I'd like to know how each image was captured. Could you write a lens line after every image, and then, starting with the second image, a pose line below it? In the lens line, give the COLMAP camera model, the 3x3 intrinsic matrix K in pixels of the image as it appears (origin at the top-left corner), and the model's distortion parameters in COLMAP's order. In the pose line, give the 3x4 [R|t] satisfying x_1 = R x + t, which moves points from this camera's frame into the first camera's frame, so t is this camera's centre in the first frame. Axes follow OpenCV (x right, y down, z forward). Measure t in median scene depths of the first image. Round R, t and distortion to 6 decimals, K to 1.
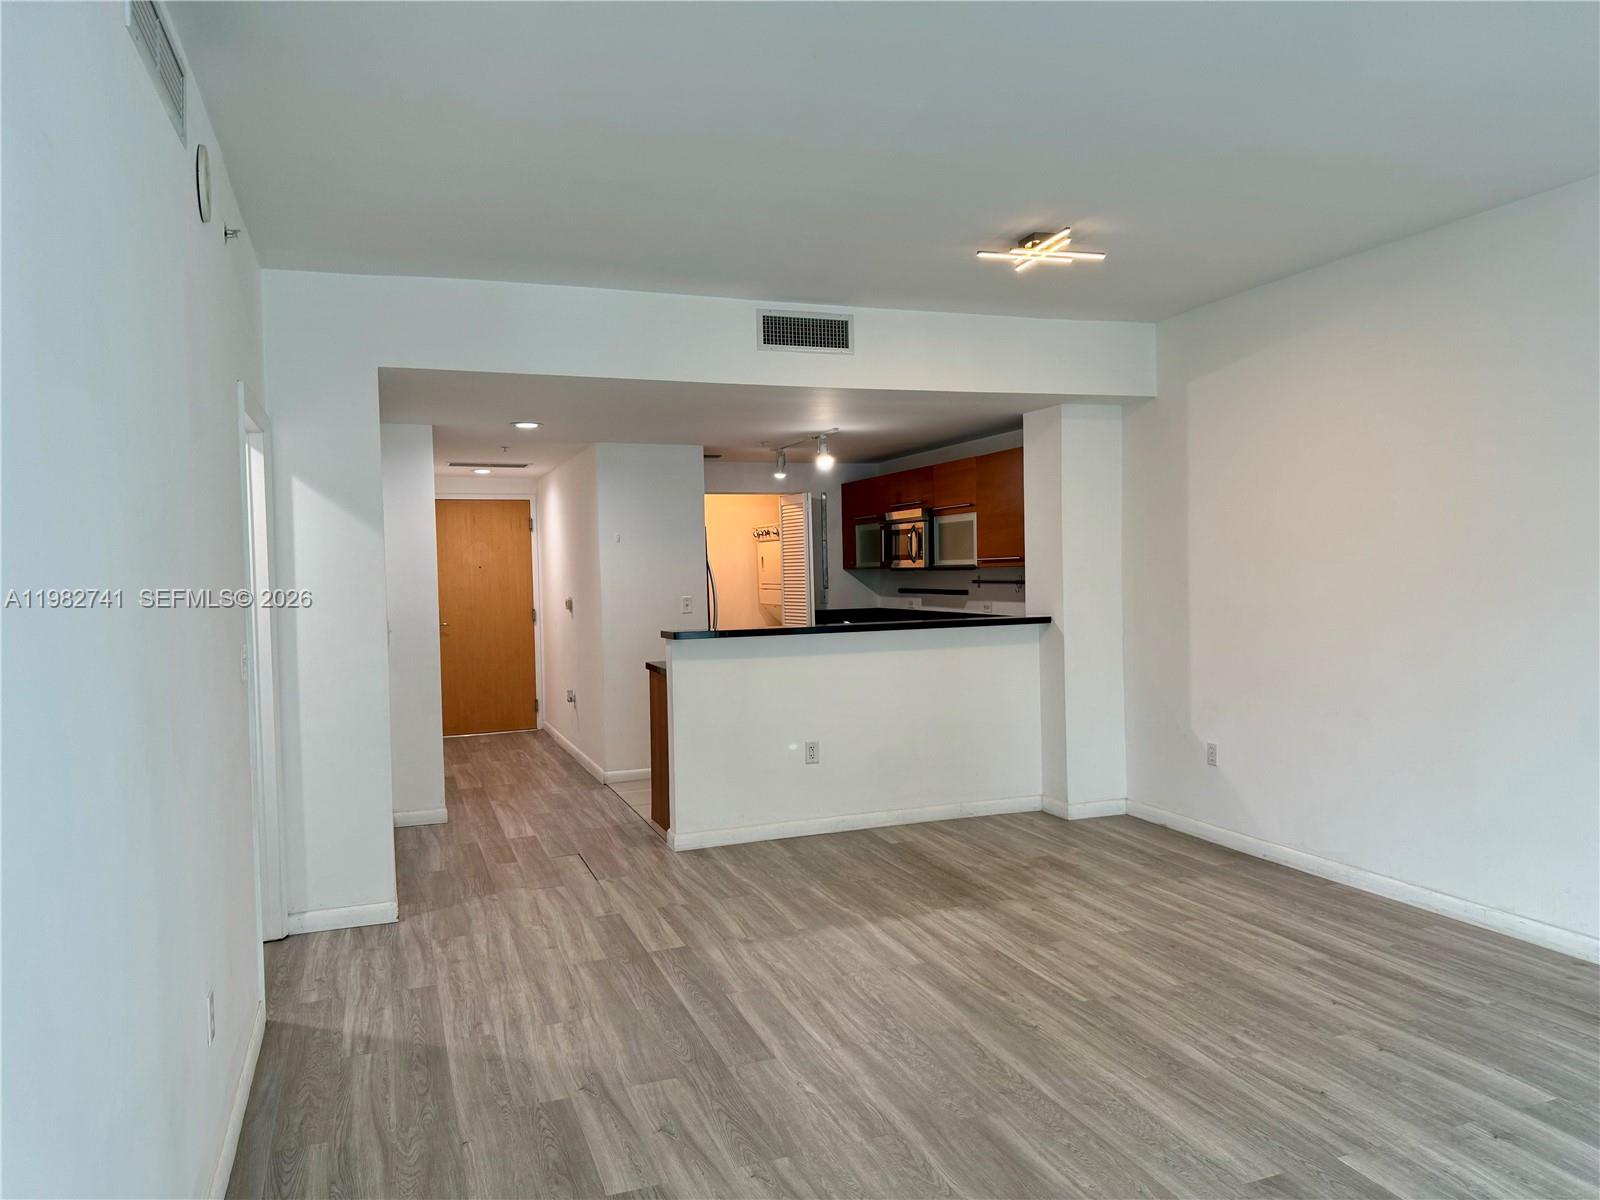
lens RADIAL K [[1135.1, 0, 800.0], [0, 1135.1, 600.0], [0, 0, 1]] dist [0.169779, -0.264883]
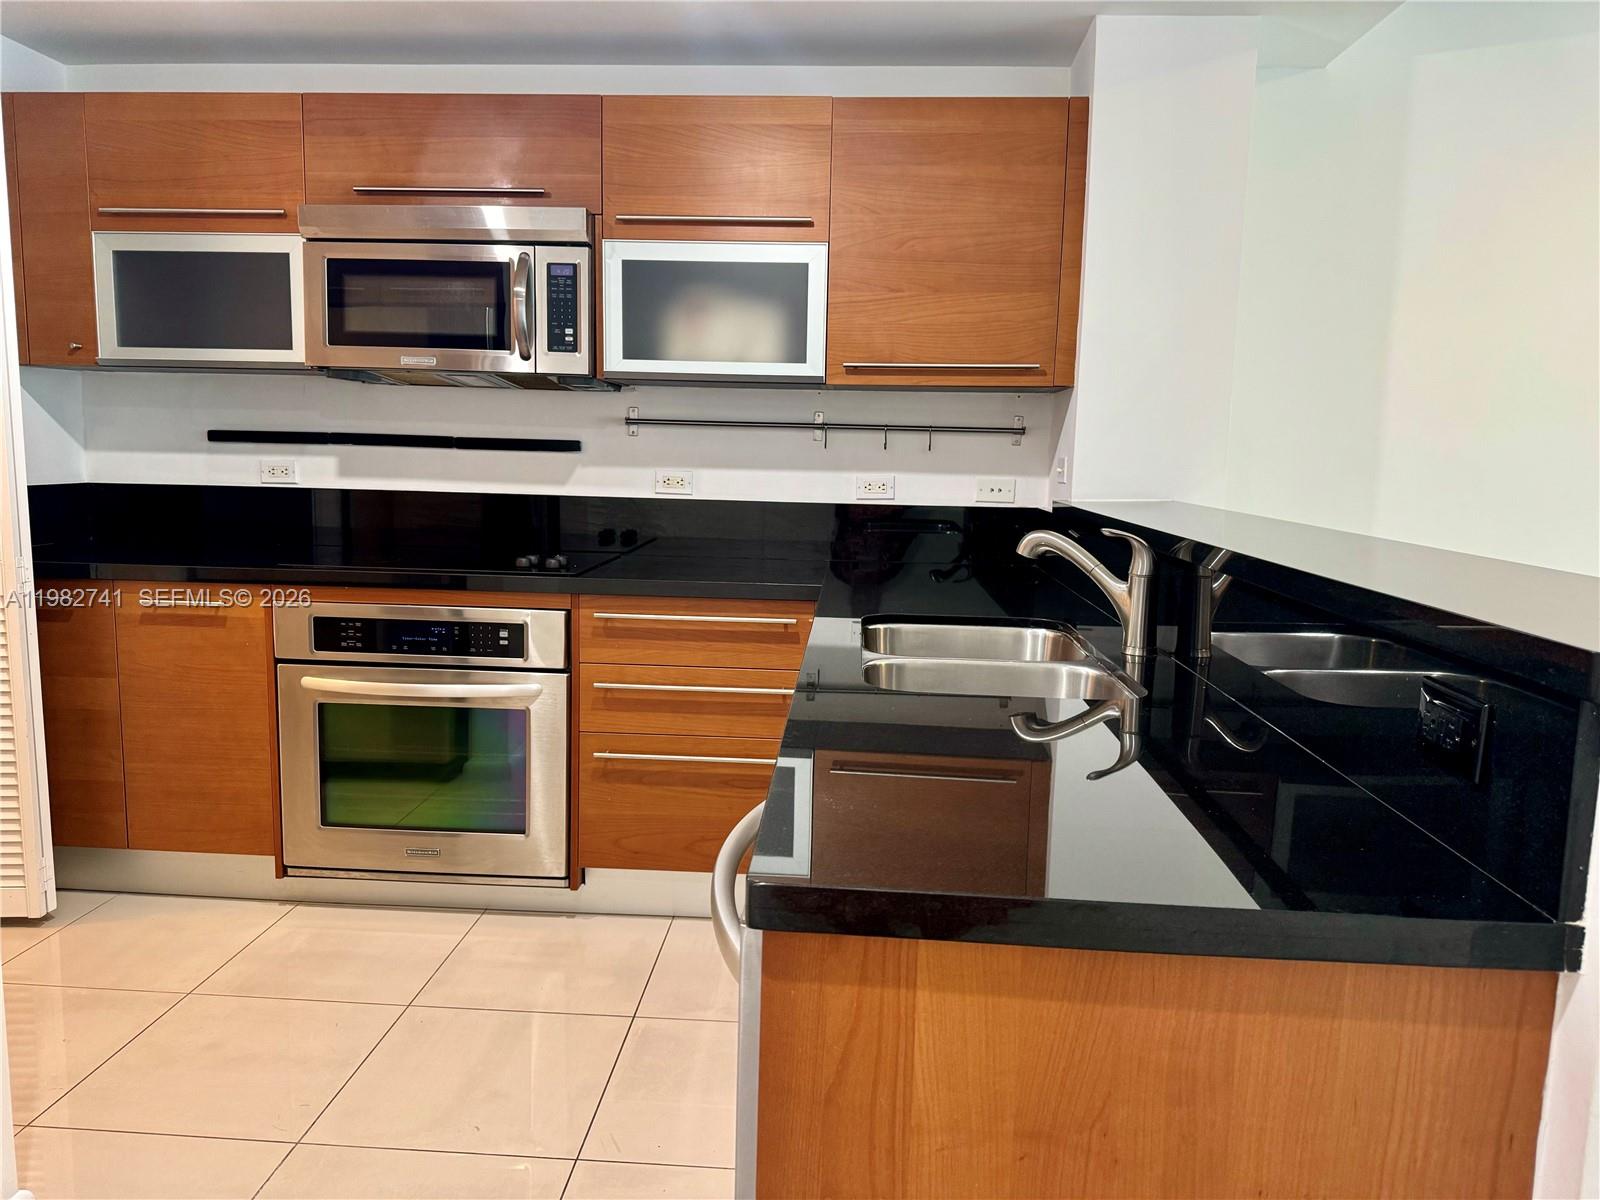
lens RADIAL K [[1151.3, 0, 800.0], [0, 1151.3, 600.0], [0, 0, 1]] dist [0.003316, -0.000247]
pose [[0.405037, -0.094655, 0.909388, -0.223970], [-0.008601, 0.994188, 0.107313, 0.003508], [-0.914260, -0.051287, 0.401868, 0.838718]]
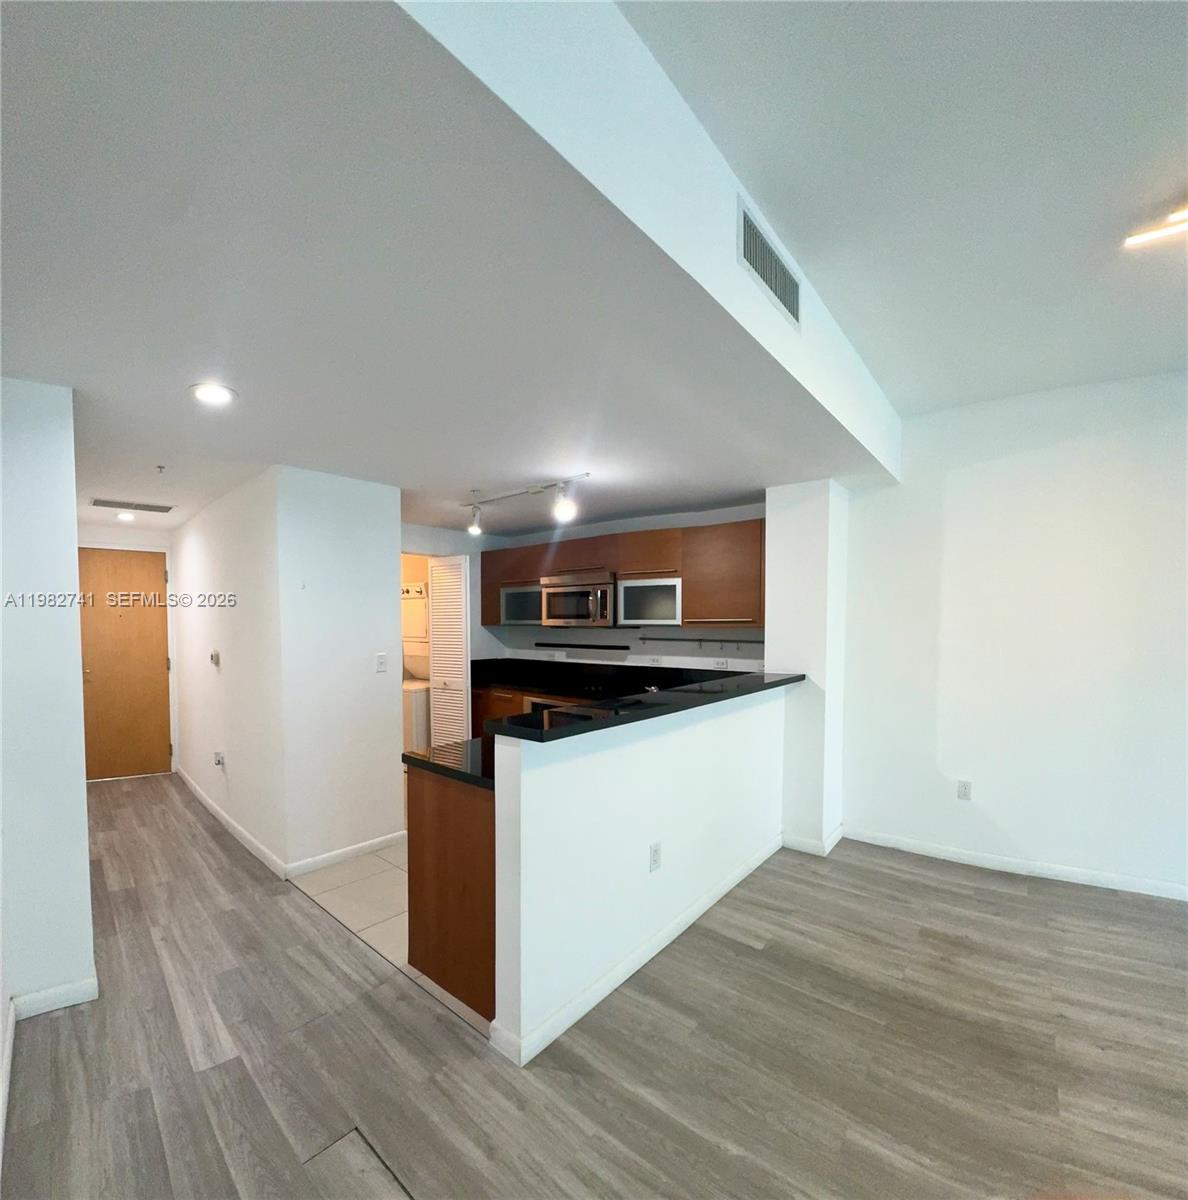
lens RADIAL K [[547.5, 0, 637.2], [0, 547.5, 602.1], [0, 0, 1]] dist [-0.128612, 0.020070]
pose [[0.842966, 0.042924, 0.536252, -0.165543], [-0.004307, 0.997318, -0.073060, -0.013808], [-0.537950, 0.059277, 0.840890, 0.574207]]
